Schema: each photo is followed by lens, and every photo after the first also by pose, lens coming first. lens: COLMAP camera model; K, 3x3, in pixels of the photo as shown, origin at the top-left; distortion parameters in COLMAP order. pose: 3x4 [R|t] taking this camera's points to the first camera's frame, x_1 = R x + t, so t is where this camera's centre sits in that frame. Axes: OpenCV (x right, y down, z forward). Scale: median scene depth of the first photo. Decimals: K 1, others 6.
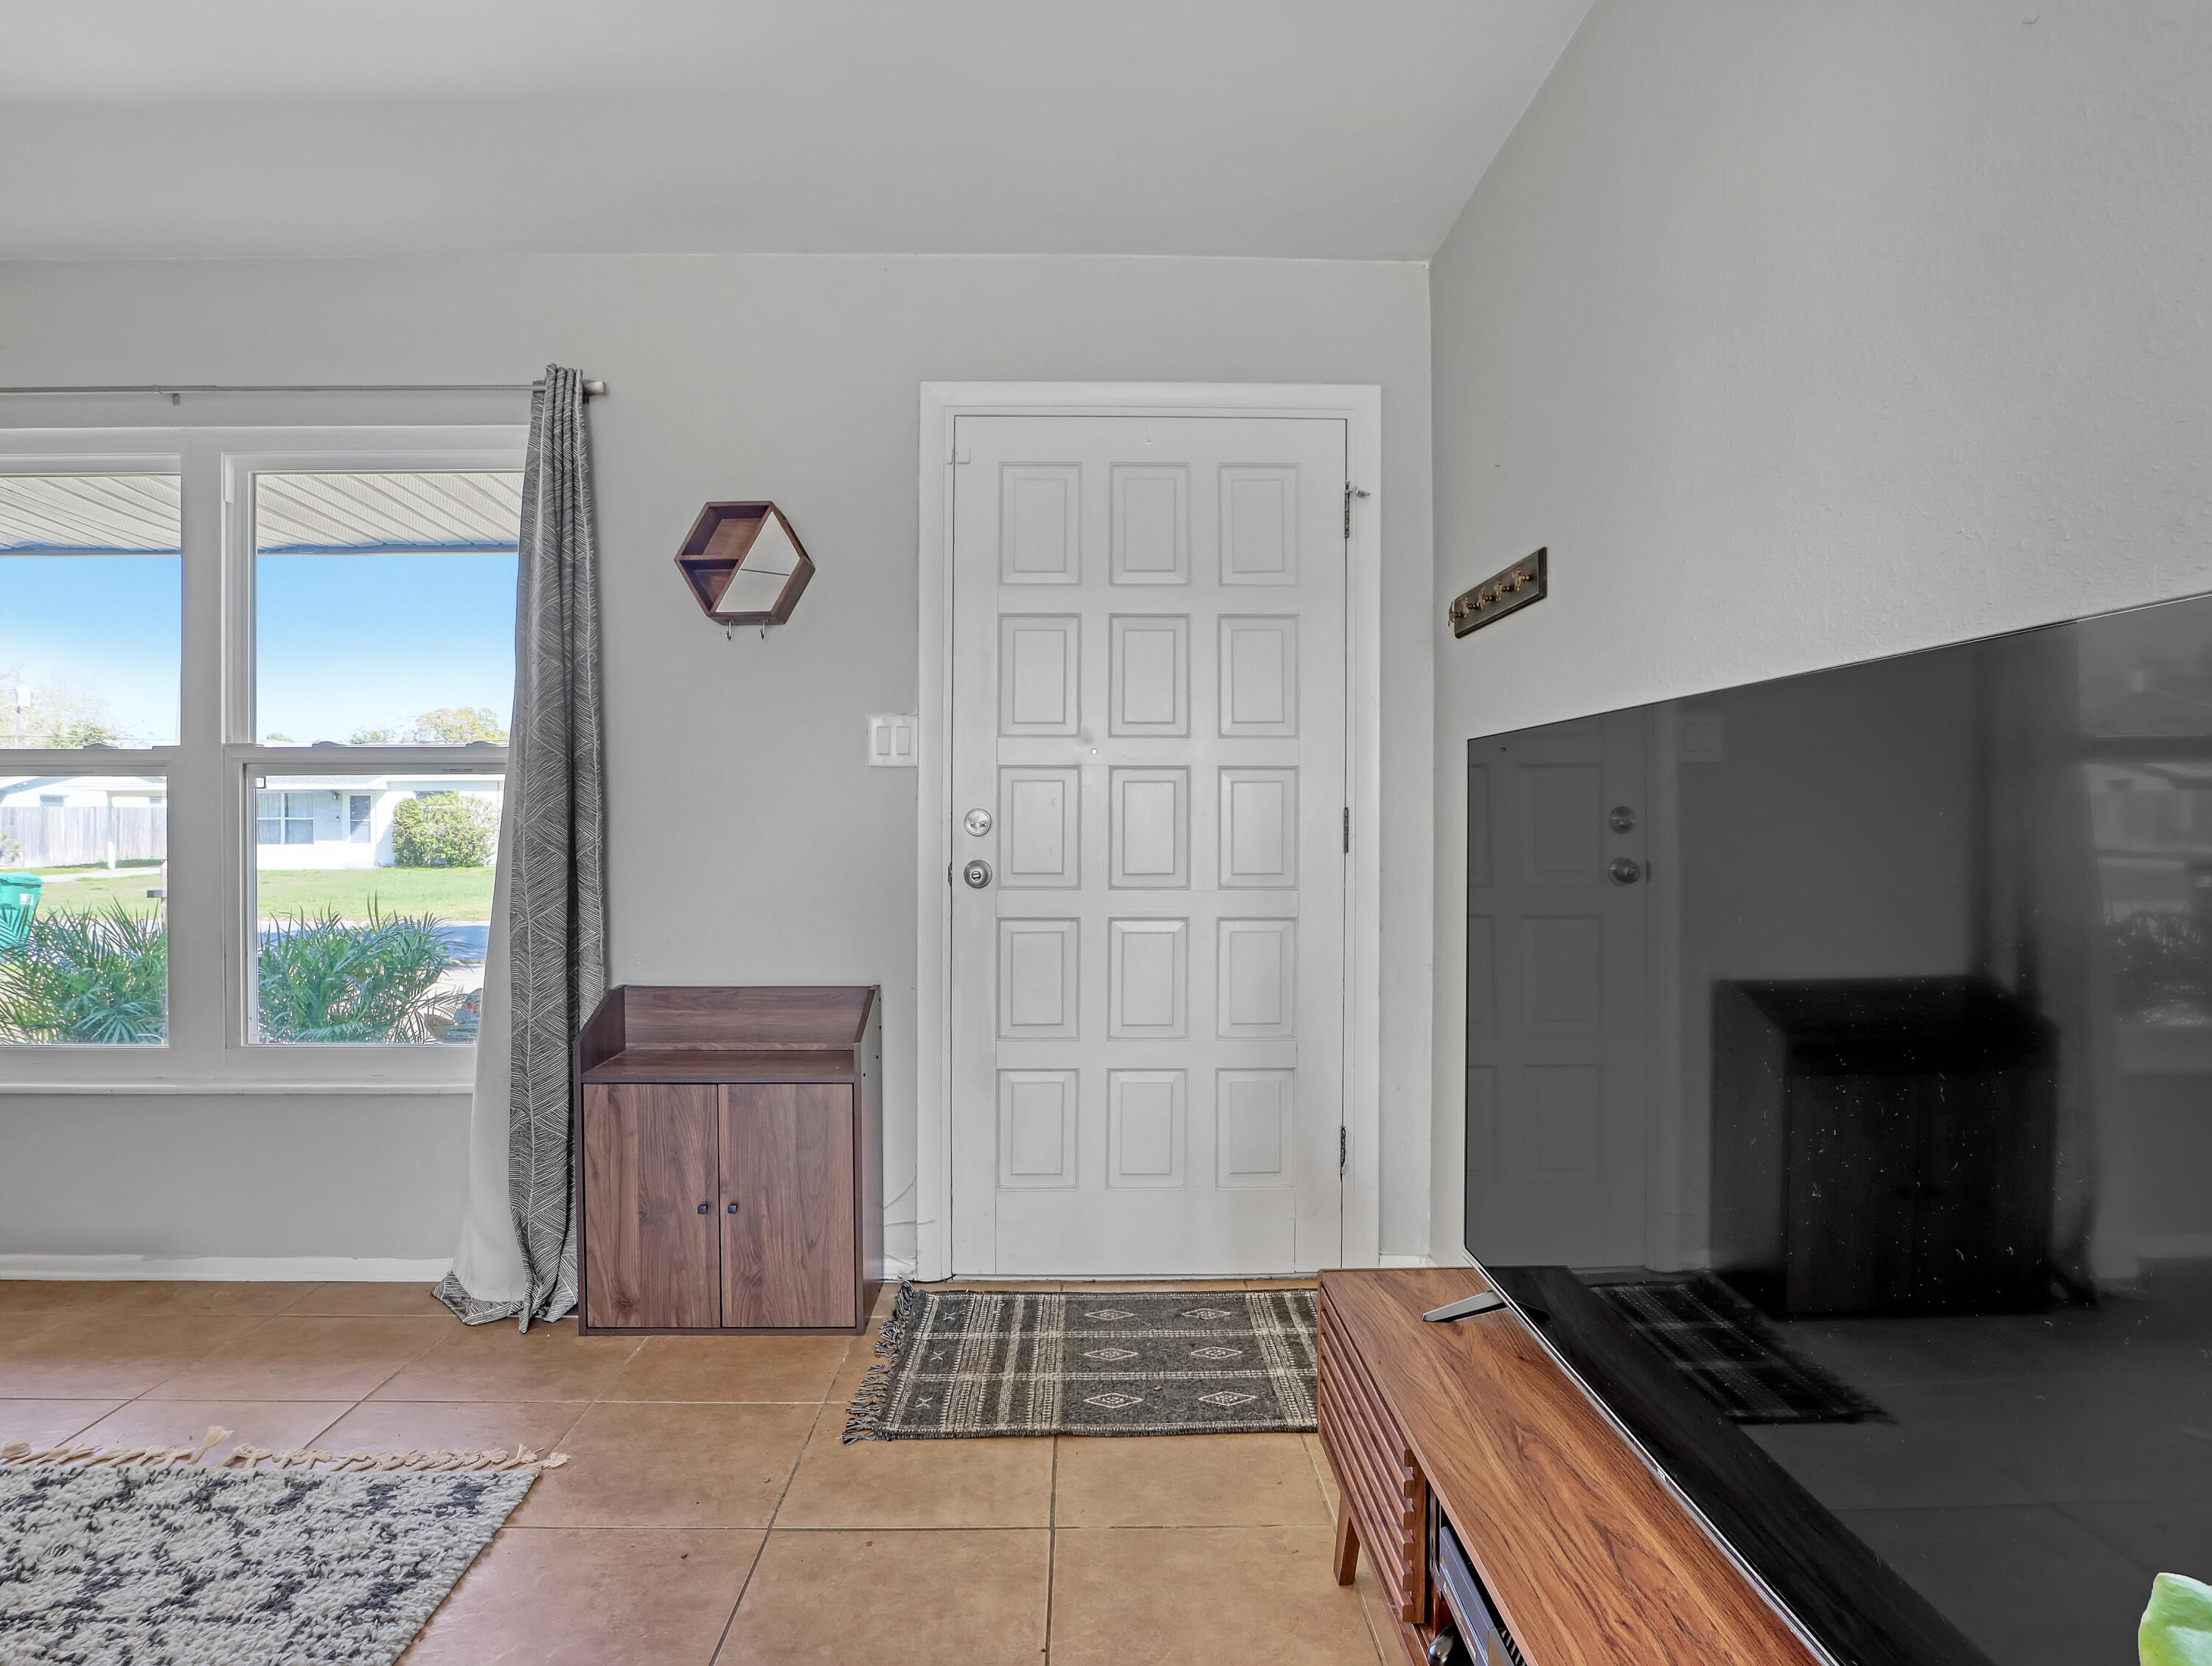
lens RADIAL K [[1316.9, 0, 1116.5], [0, 1316.9, 852.2], [0, 0, 1]] dist [-0.044280, 0.017958]
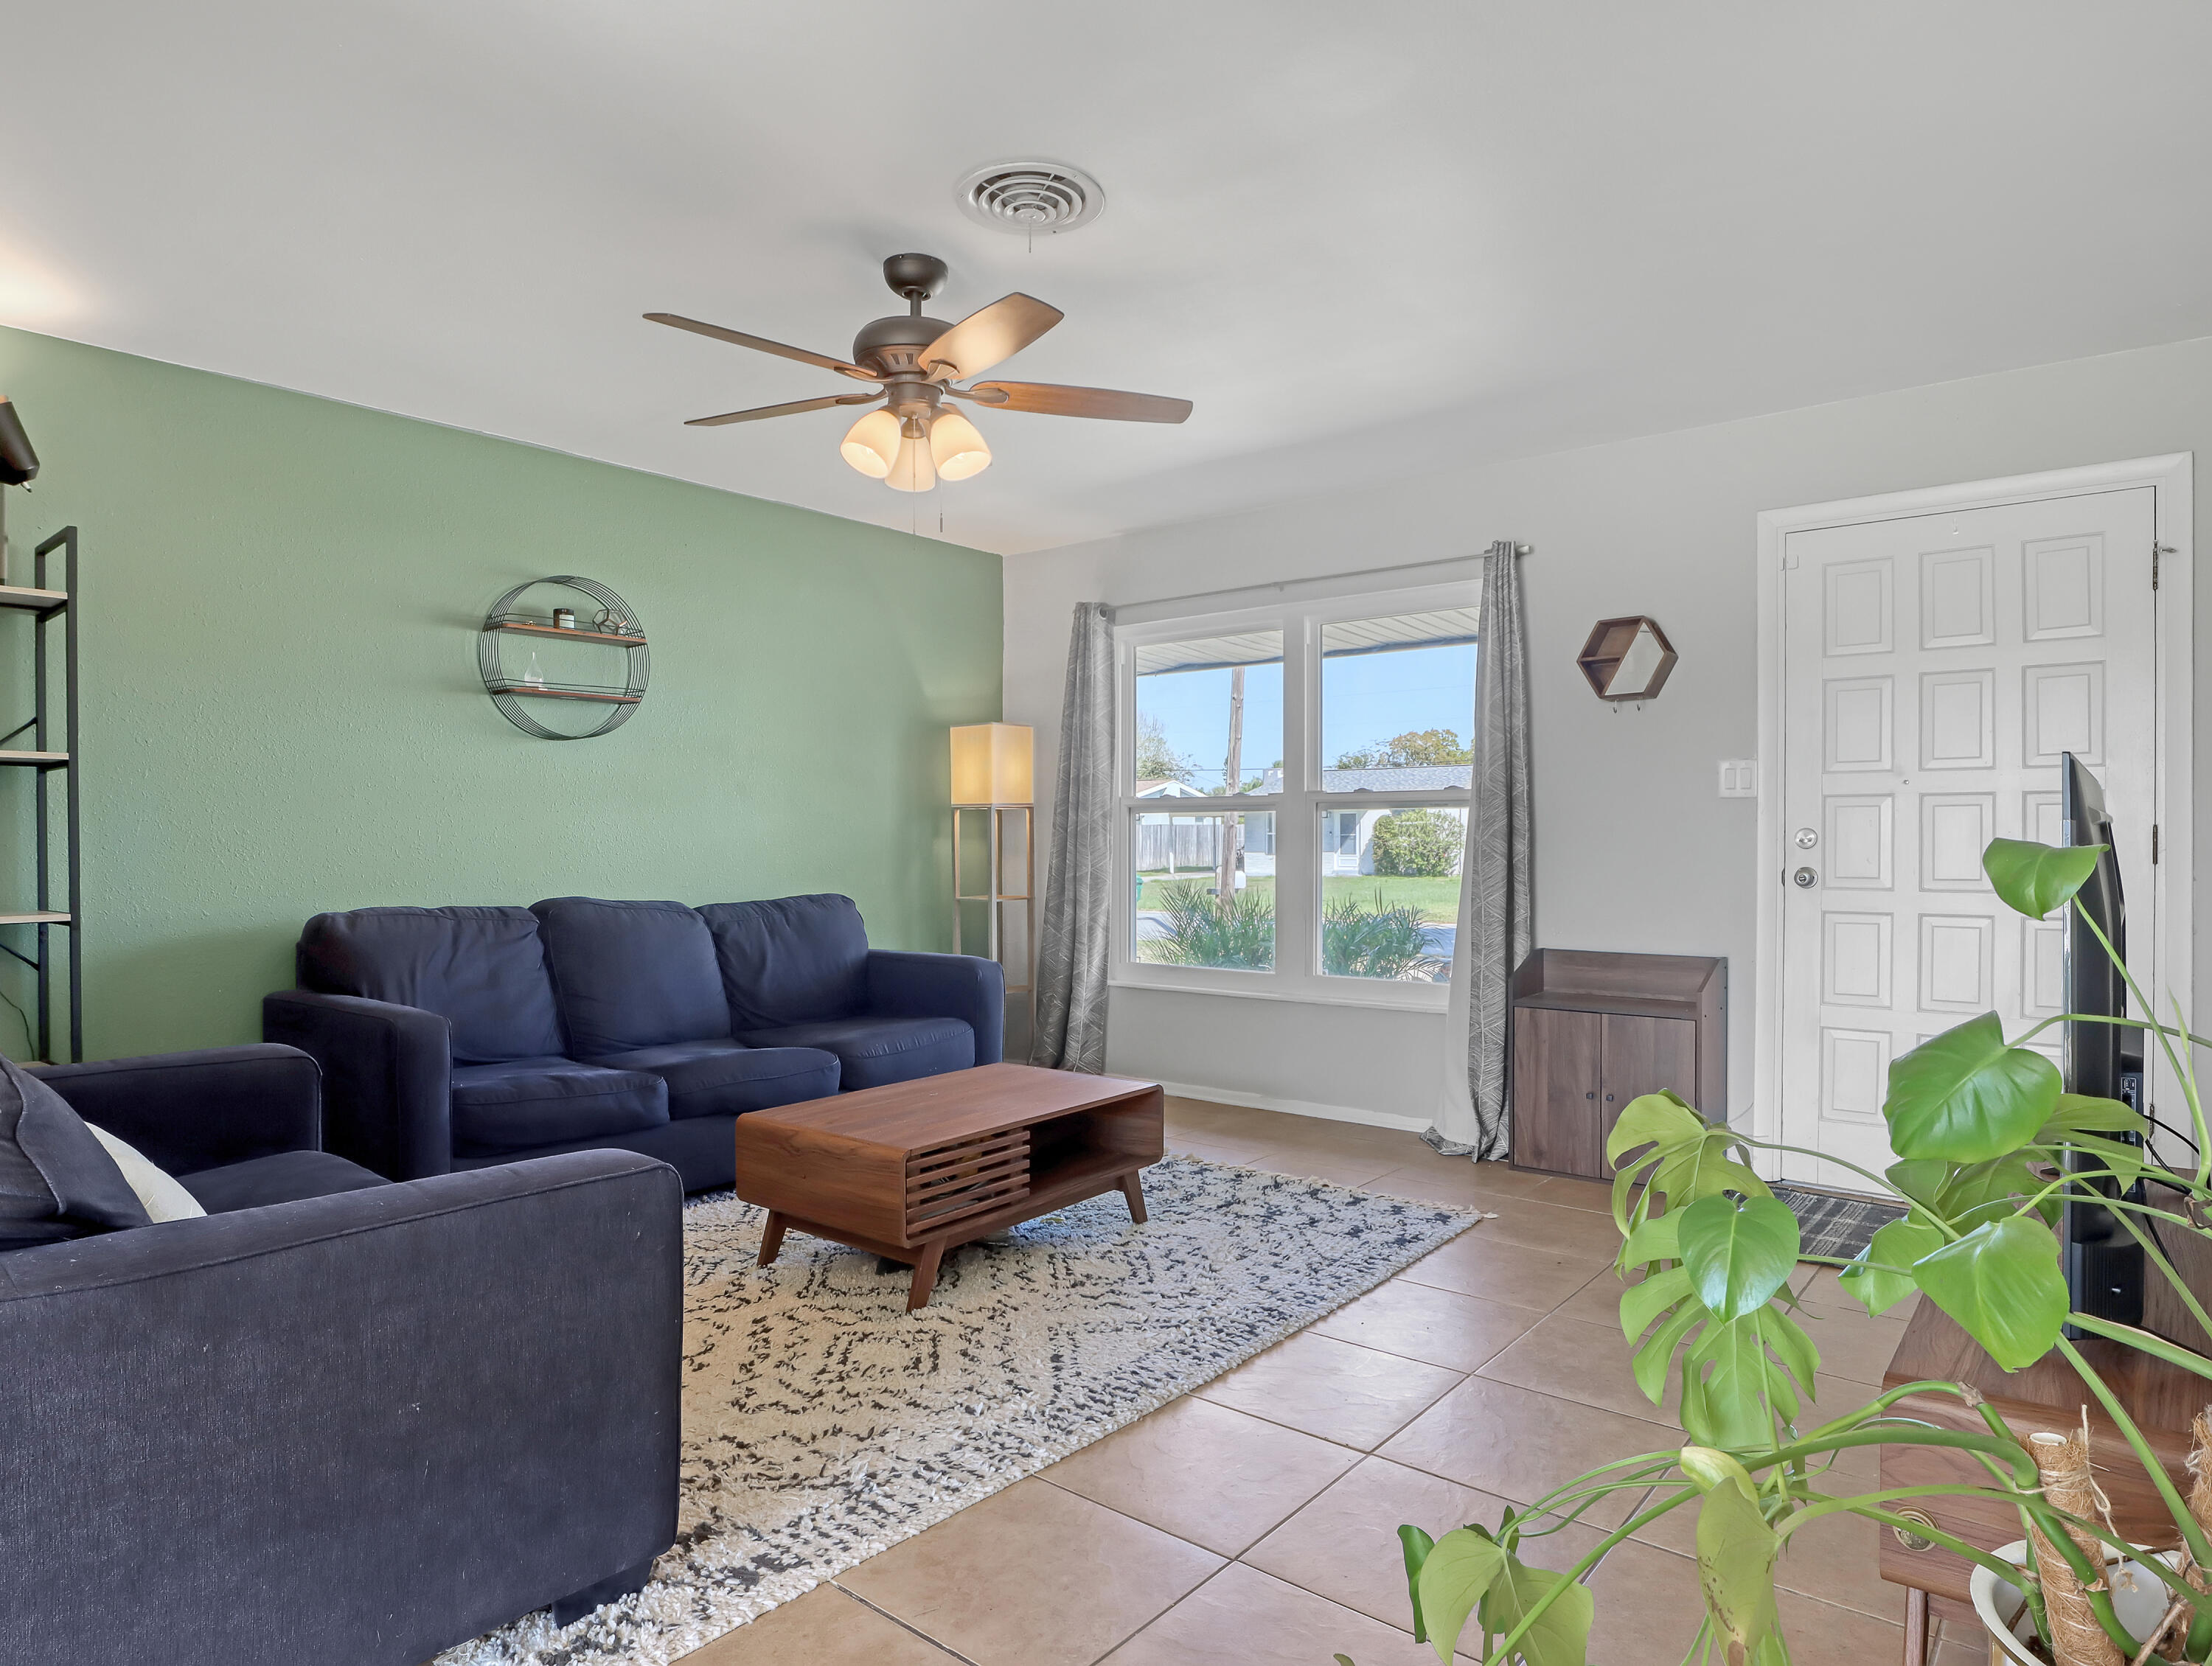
lens RADIAL K [[1316.9, 0, 1088.4], [0, 1316.9, 833.2], [0, 0, 1]] dist [-0.044280, 0.017958]
pose [[0.752757, -0.004547, -0.658283, 0.217612], [-0.011667, 0.999727, -0.020248, 0.007168], [0.658195, 0.022922, 0.752499, -0.468632]]
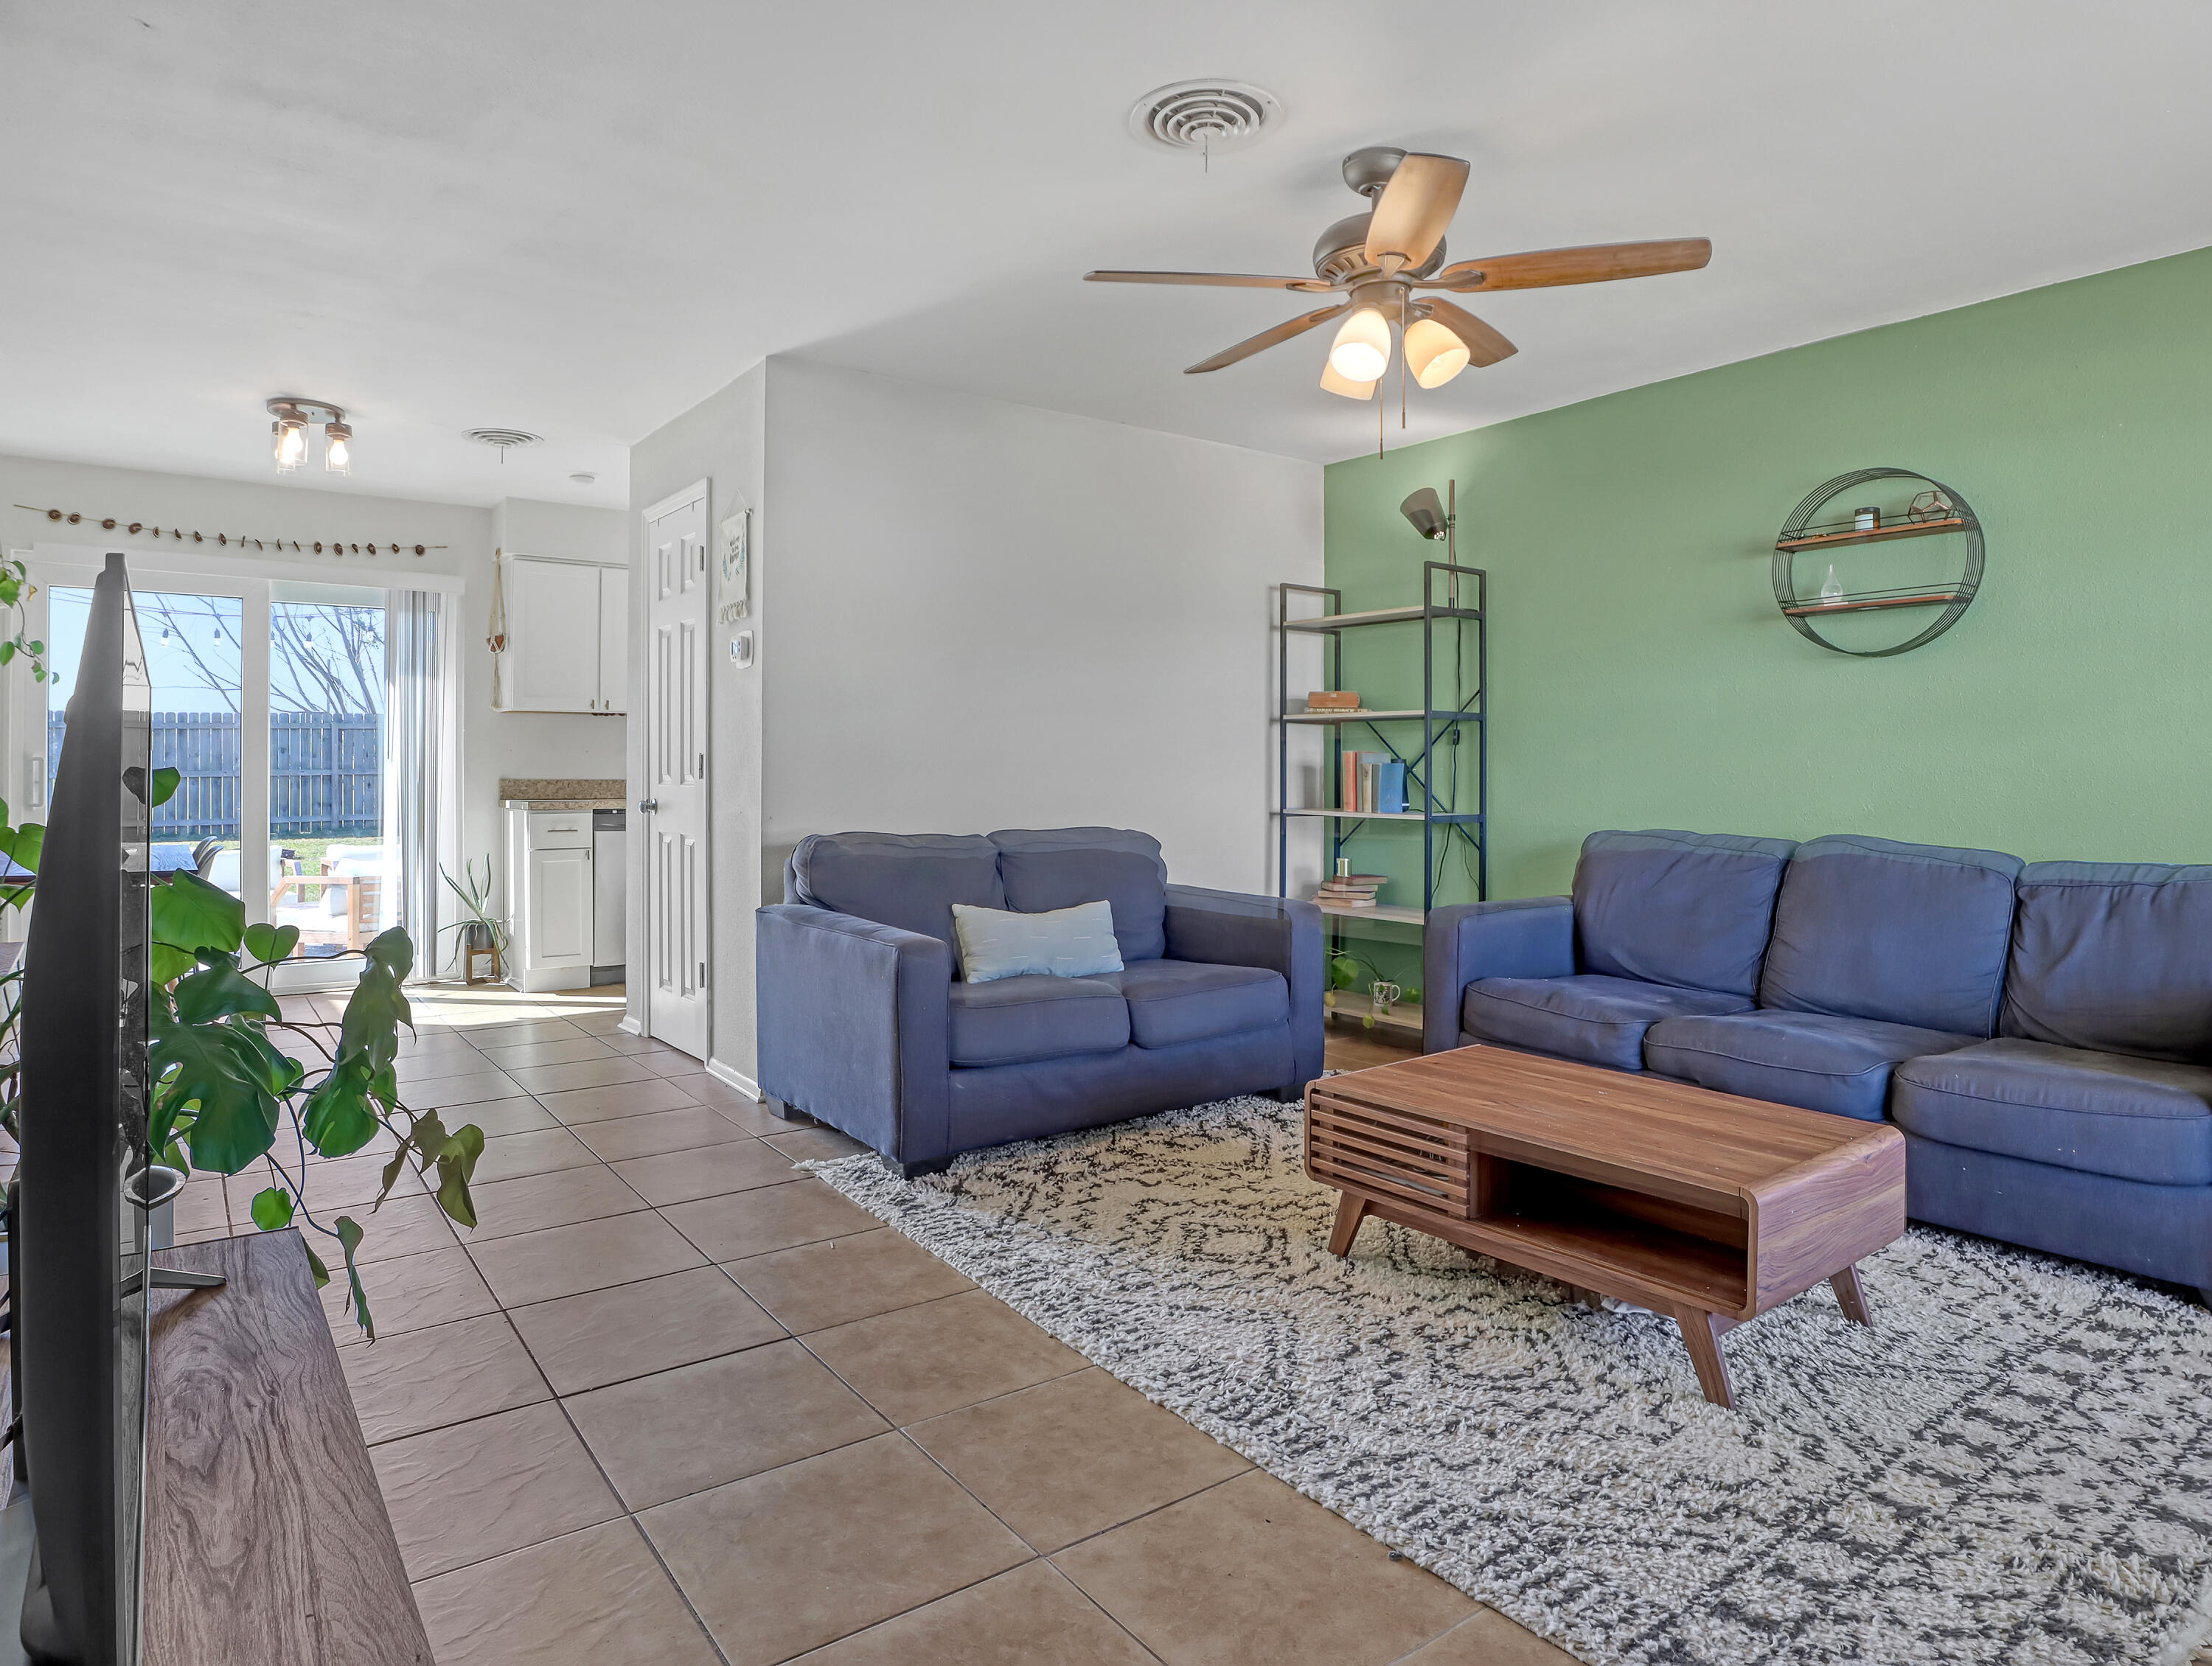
lens RADIAL K [[1316.9, 0, 1127.6], [0, 1316.9, 758.1], [0, 0, 1]] dist [-0.044280, 0.017958]
pose [[-0.818333, -0.011320, -0.574633, 0.141844], [-0.019908, 0.999764, 0.008656, -0.017405], [0.574399, 0.018523, -0.818366, 0.883978]]
